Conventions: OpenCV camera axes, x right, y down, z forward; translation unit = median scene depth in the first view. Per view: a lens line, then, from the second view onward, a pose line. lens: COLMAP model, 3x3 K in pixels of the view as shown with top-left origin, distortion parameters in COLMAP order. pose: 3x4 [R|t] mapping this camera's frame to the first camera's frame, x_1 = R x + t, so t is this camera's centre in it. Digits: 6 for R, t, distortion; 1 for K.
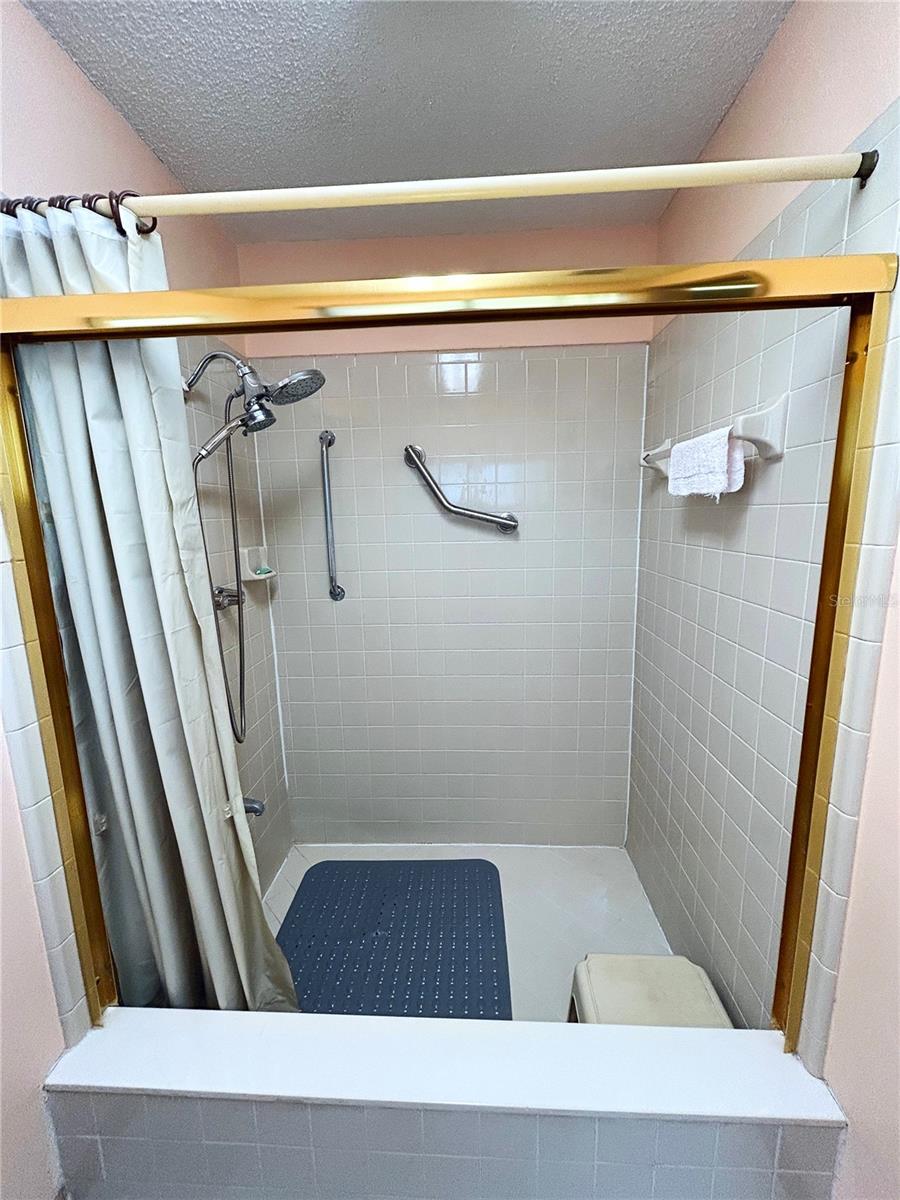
lens RADIAL K [[483.4, 0, 447.4], [0, 483.4, 597.9], [0, 0, 1]] dist [-0.000762, 0.000582]
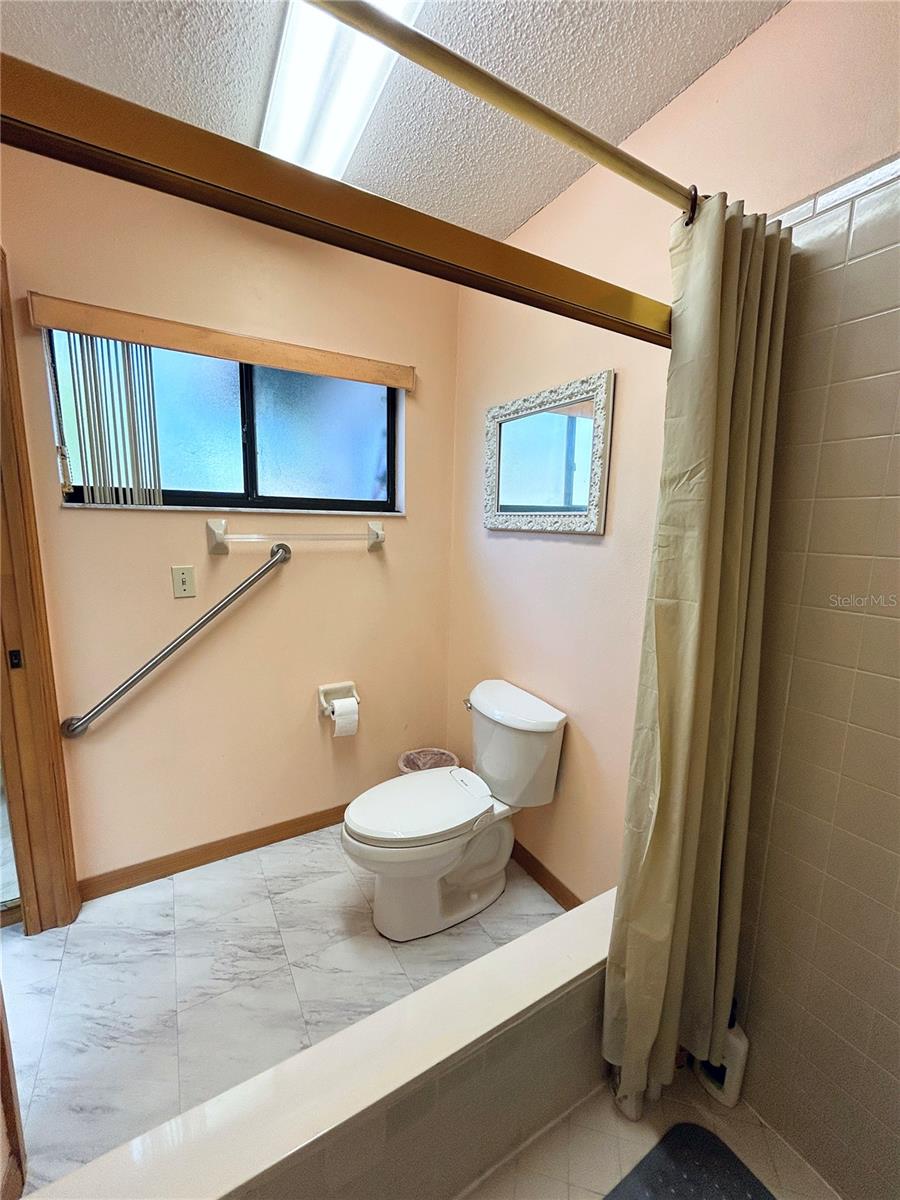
lens RADIAL K [[483.4, 0, 450.1], [0, 483.4, 598.8], [0, 0, 1]] dist [-0.000762, 0.000582]
pose [[-0.829214, 0.096193, -0.550592, 0.279870], [-0.091899, 0.948209, 0.304063, -0.149325], [0.551325, 0.302732, -0.777428, 1.076544]]
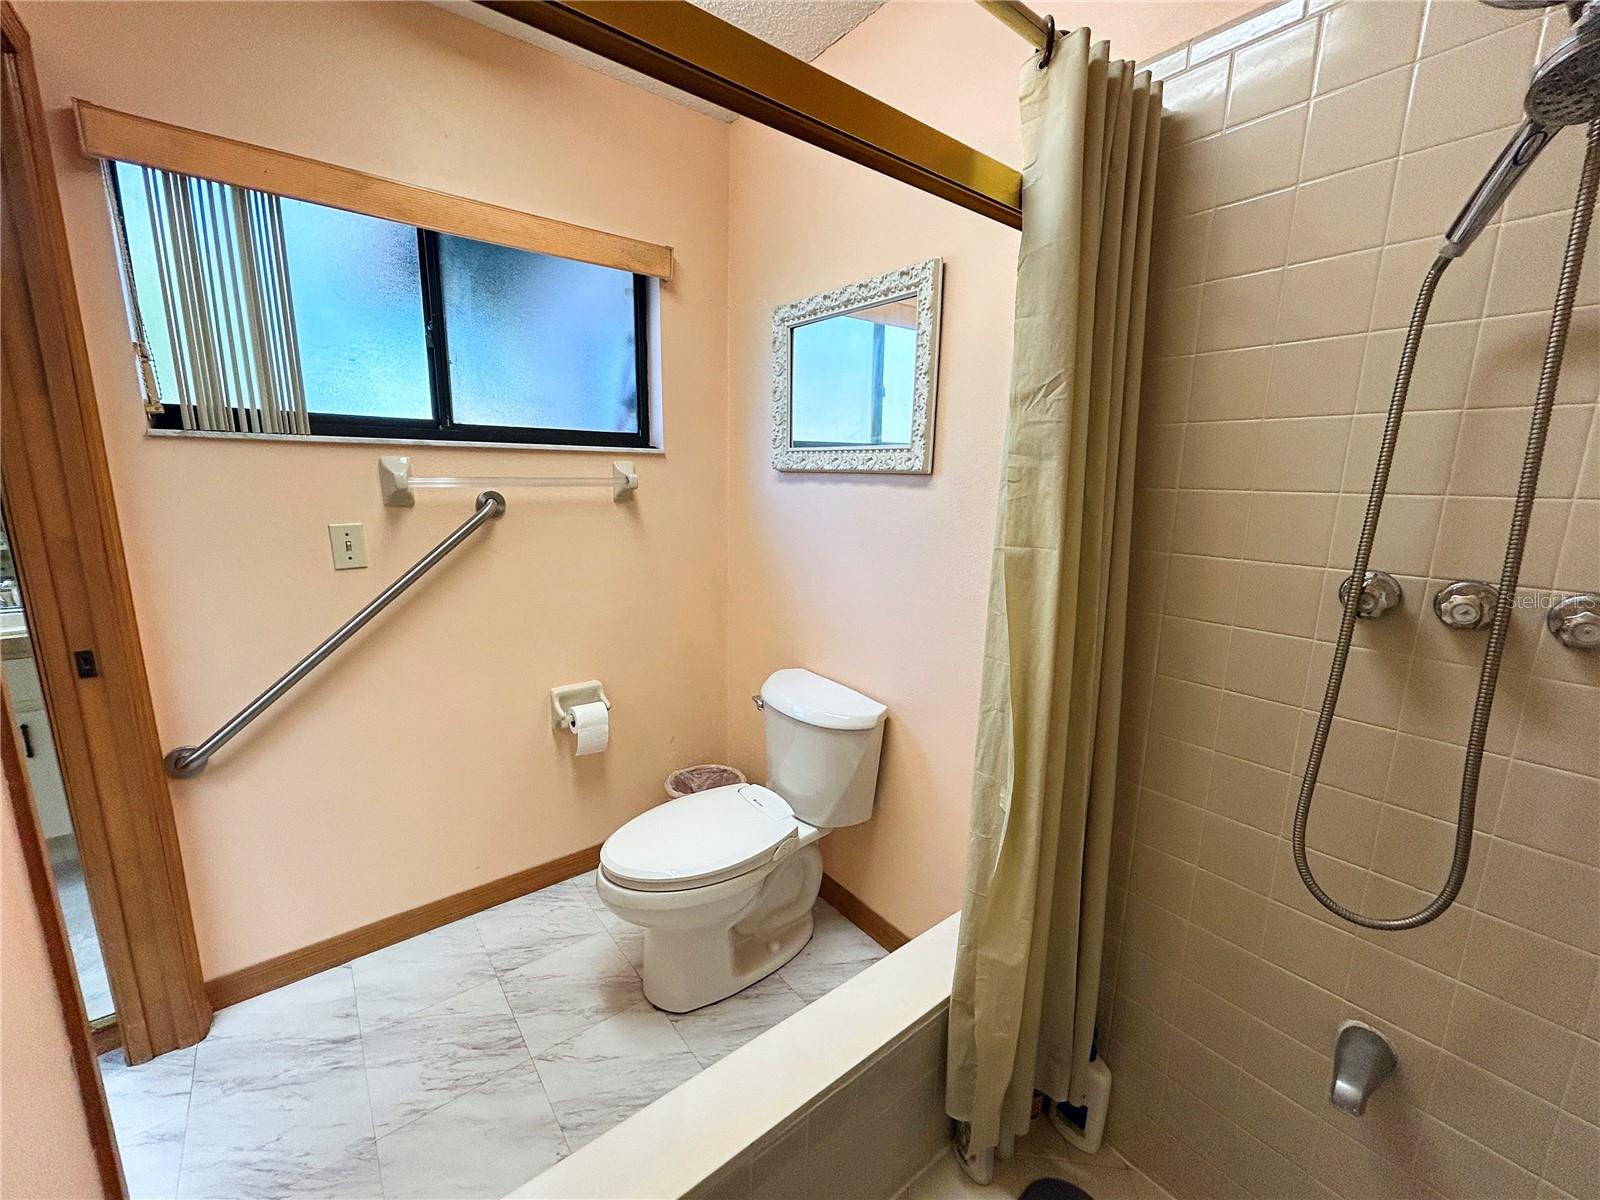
lens RADIAL K [[644.5, 0, 799.0], [0, 644.5, 598.4], [0, 0, 1]] dist [-0.000762, 0.000582]
pose [[-0.745381, 0.139437, -0.651893, 0.321698], [-0.108721, 0.939361, 0.325239, -0.125248], [0.657714, 0.313301, -0.685022, 1.069152]]
